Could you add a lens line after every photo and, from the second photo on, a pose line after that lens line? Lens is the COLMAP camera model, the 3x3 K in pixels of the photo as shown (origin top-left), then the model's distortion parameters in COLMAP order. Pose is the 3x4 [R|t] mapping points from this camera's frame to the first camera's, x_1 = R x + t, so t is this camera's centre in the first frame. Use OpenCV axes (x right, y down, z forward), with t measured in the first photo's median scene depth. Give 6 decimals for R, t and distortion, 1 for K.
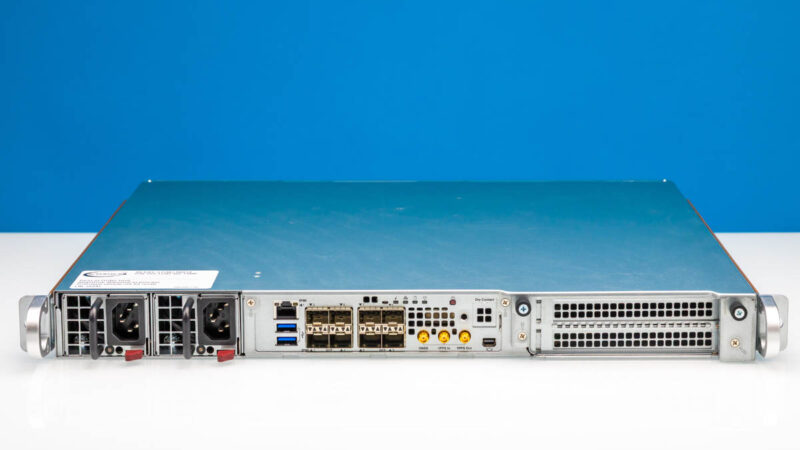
lens RADIAL K [[1611.4, 0, 400.9], [0, 1611.4, 225.3], [0, 0, 1]] dist [-0.008175, 0.000000]
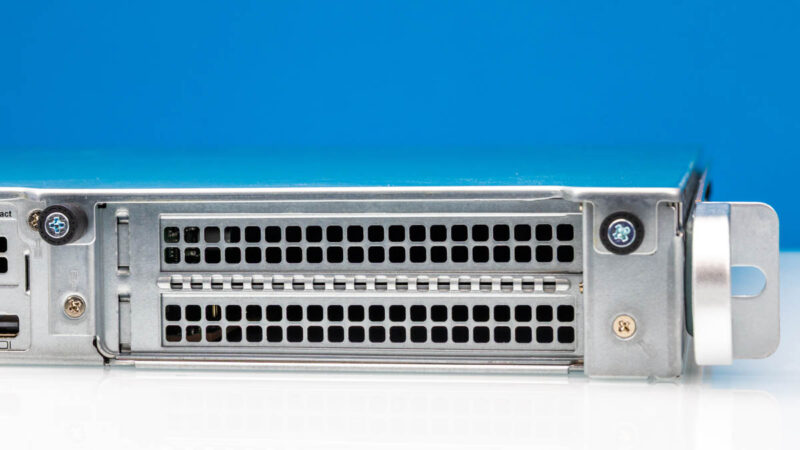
lens RADIAL K [[1611.4, 0, 397.7], [0, 1611.4, 225.3], [0, 0, 1]] dist [-0.008175, 0.000000]
pose [[0.999891, 0.014746, -0.000383, 0.150605], [-0.014746, 0.999890, -0.001502, 0.048313], [0.000361, 0.001507, 0.999999, 0.622634]]
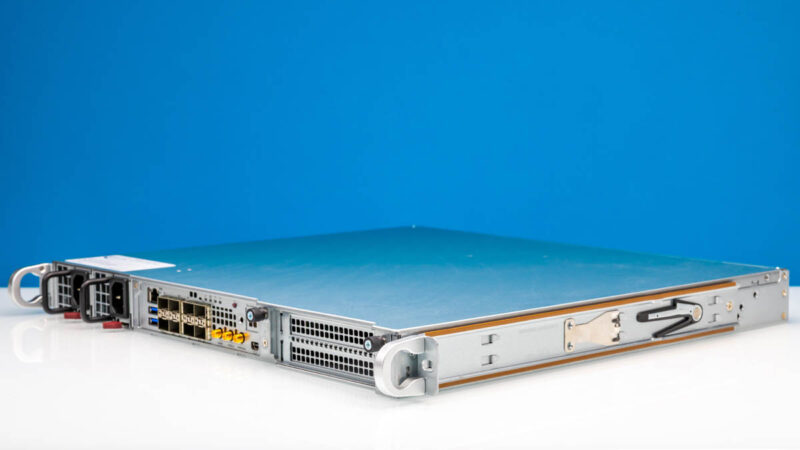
lens RADIAL K [[1611.4, 0, 399.7], [0, 1611.4, 224.7], [0, 0, 1]] dist [-0.008175, 0.000000]
pose [[0.667788, 0.081652, -0.739859, 0.943410], [-0.149082, 0.988497, -0.025467, 0.003123], [0.729269, 0.127306, 0.672279, 0.314307]]
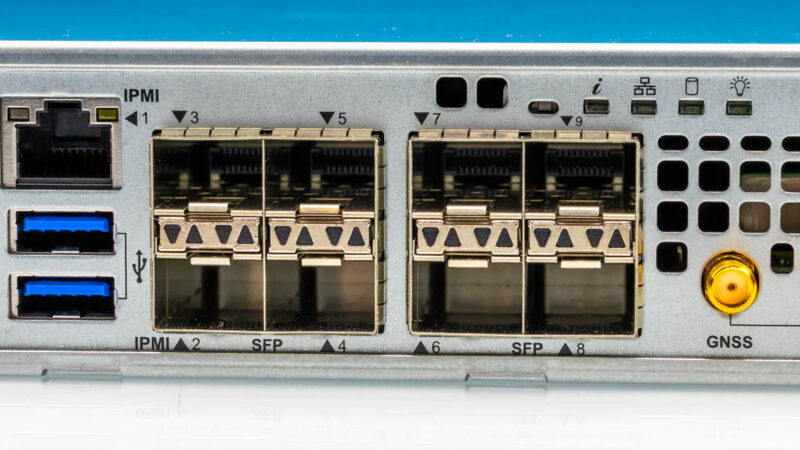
lens RADIAL K [[1611.4, 0, 402.9], [0, 1611.4, 224.9], [0, 0, 1]] dist [-0.008175, 0.000000]
pose [[0.998080, 0.008342, -0.061374, -0.014854], [-0.015273, 0.993438, -0.113346, 0.085670], [0.060025, 0.114066, 0.991658, 0.798020]]
